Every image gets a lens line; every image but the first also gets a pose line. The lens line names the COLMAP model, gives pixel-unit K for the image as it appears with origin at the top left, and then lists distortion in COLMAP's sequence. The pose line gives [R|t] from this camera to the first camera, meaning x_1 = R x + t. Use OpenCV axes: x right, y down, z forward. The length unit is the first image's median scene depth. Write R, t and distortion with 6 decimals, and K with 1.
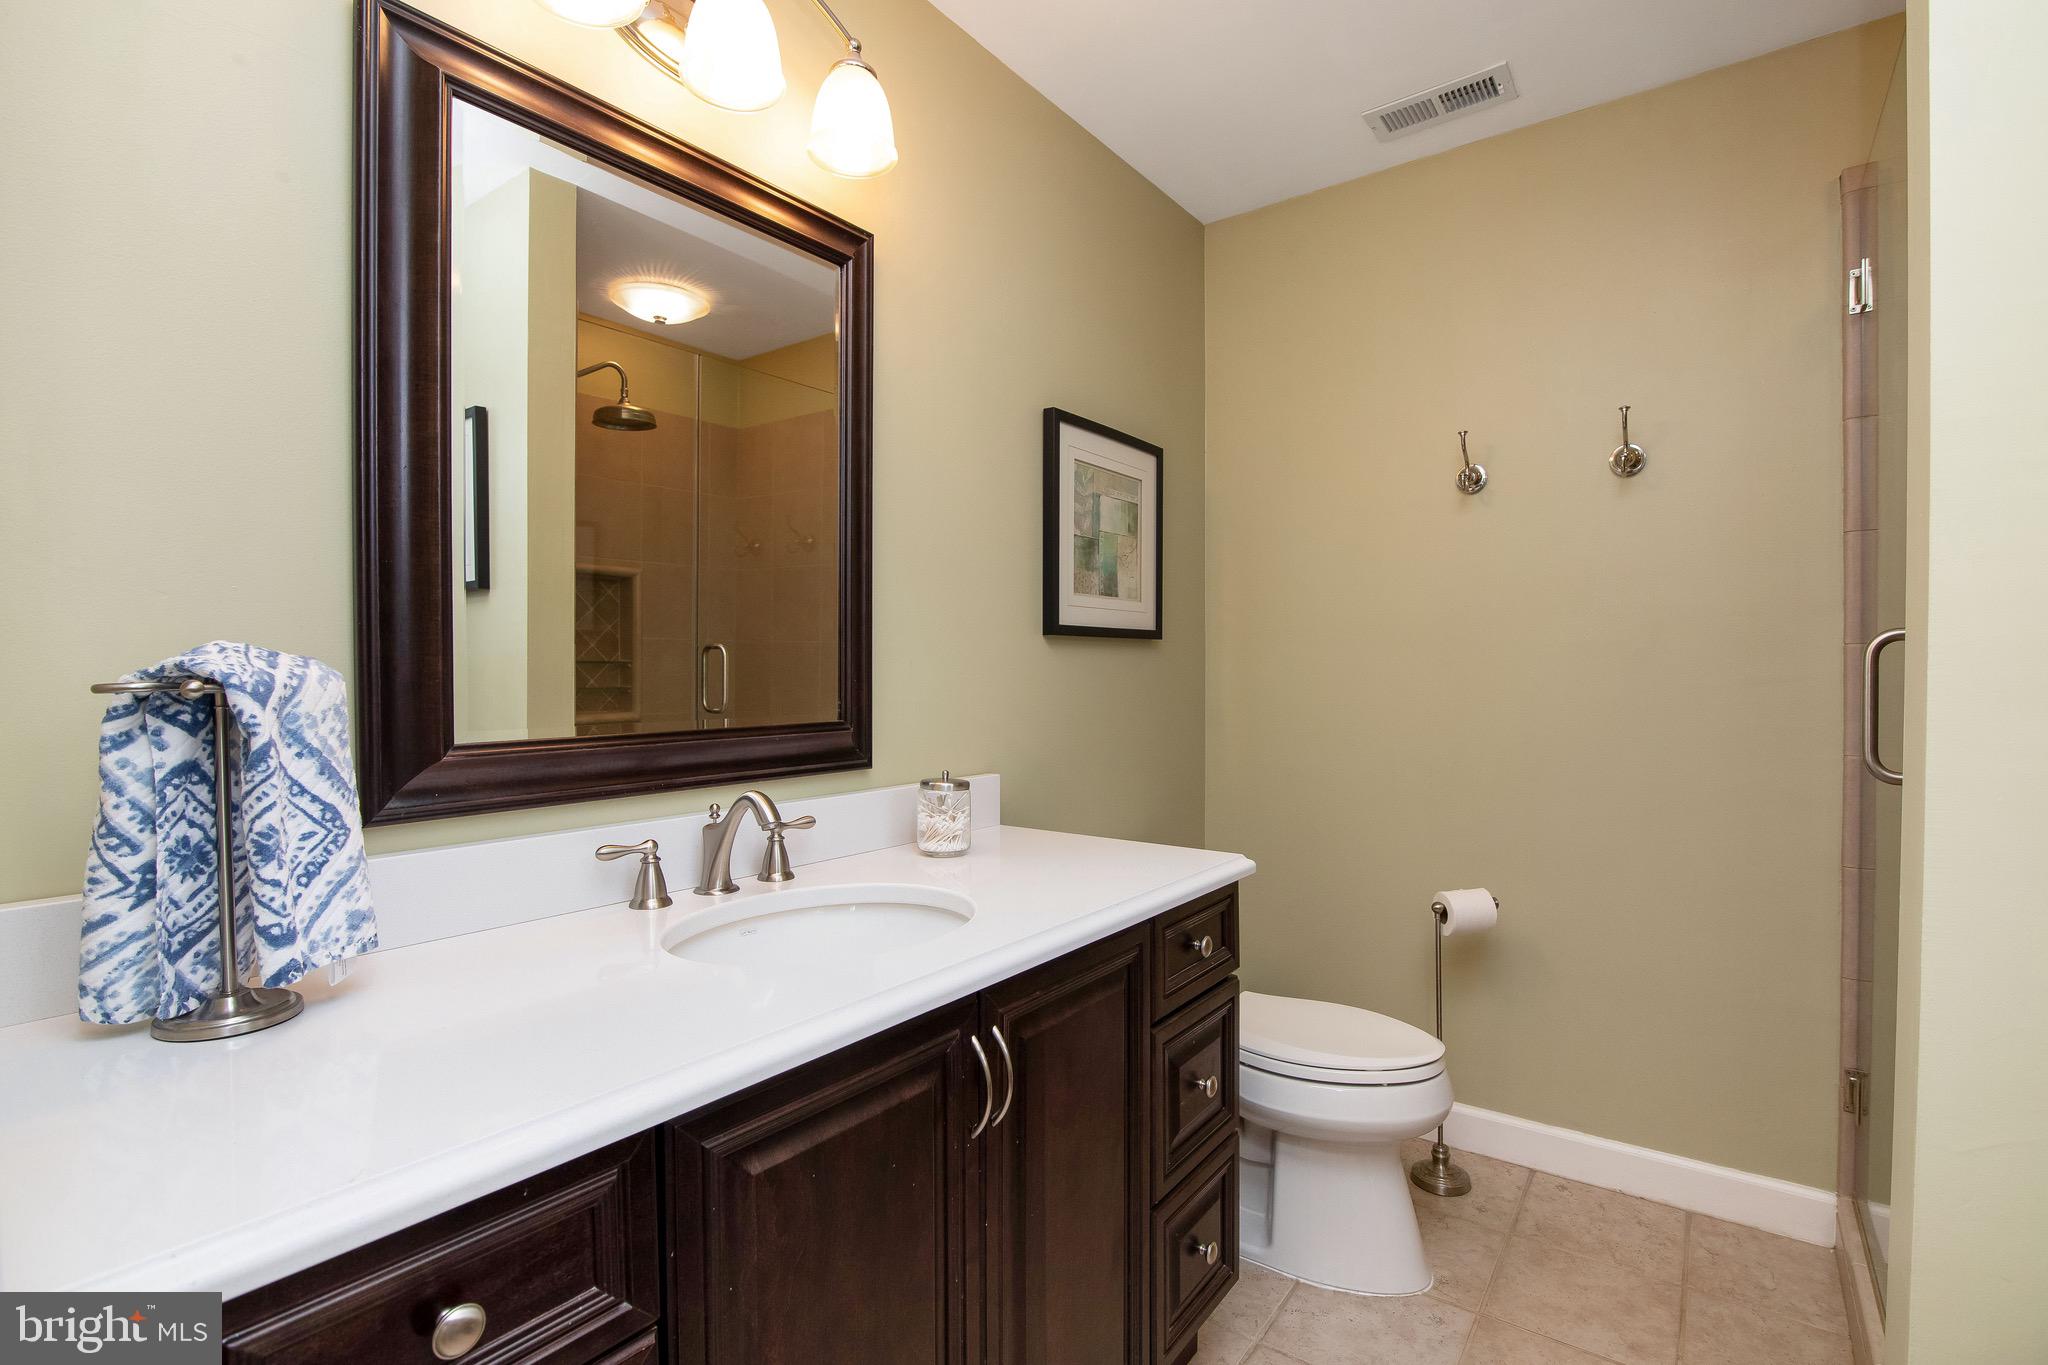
lens RADIAL K [[931.3, 0, 1016.3], [0, 931.3, 689.5], [0, 0, 1]] dist [-0.032683, 0.006977]
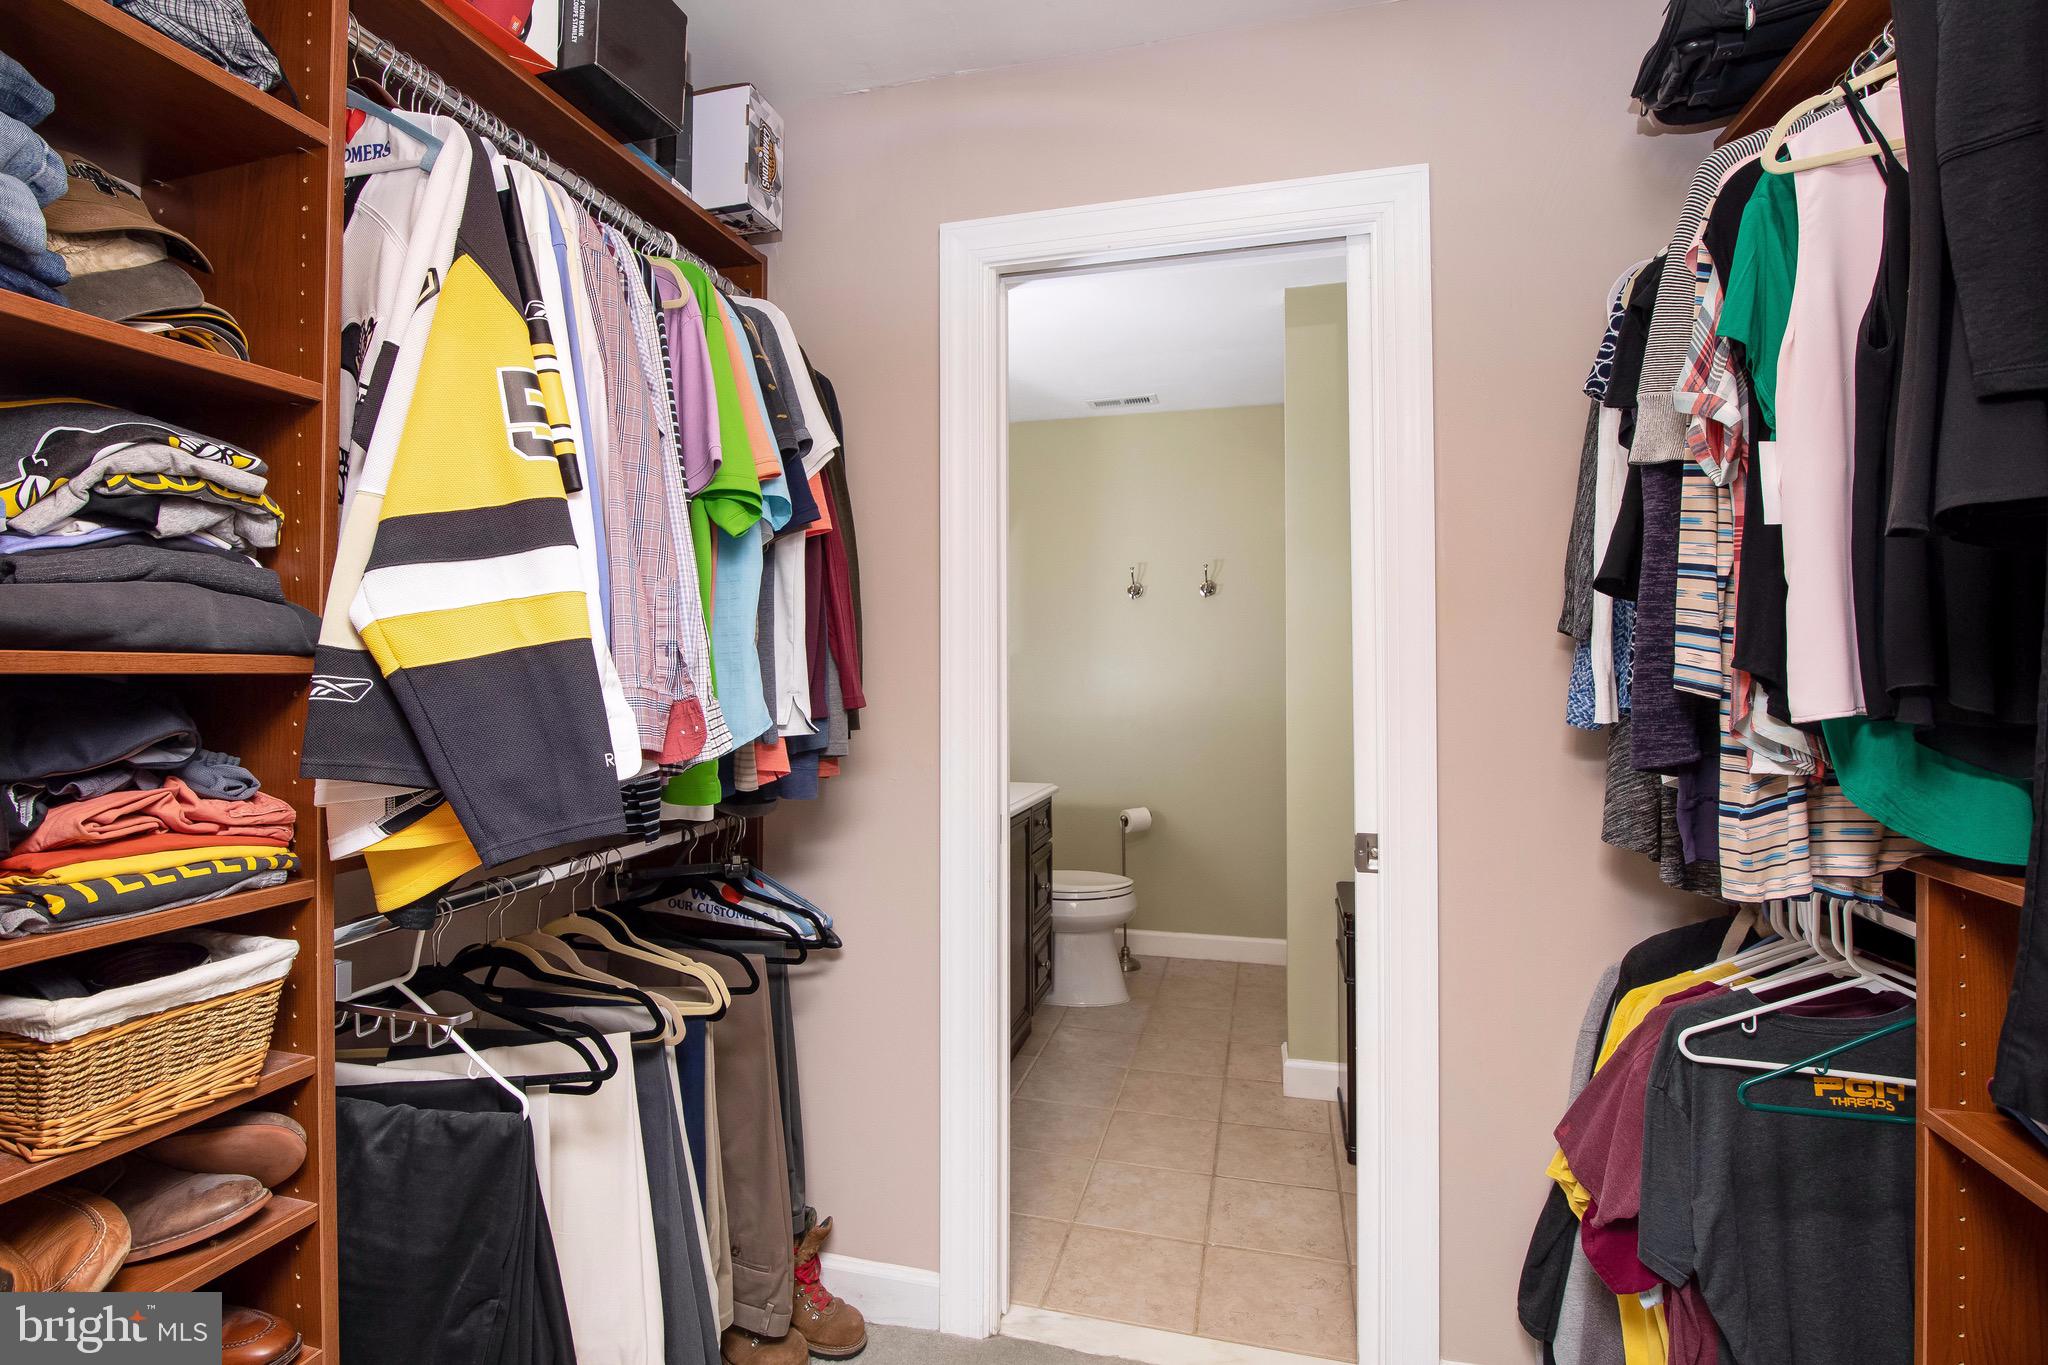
lens RADIAL K [[949.0, 0, 1024.4], [0, 949.0, 660.5], [0, 0, 1]] dist [-0.022022, 0.002173]
pose [[0.924471, 0.010525, 0.381107, -0.506492], [0.003455, 0.999347, -0.035981, -0.018870], [-0.381236, 0.034580, 0.923831, -0.778652]]
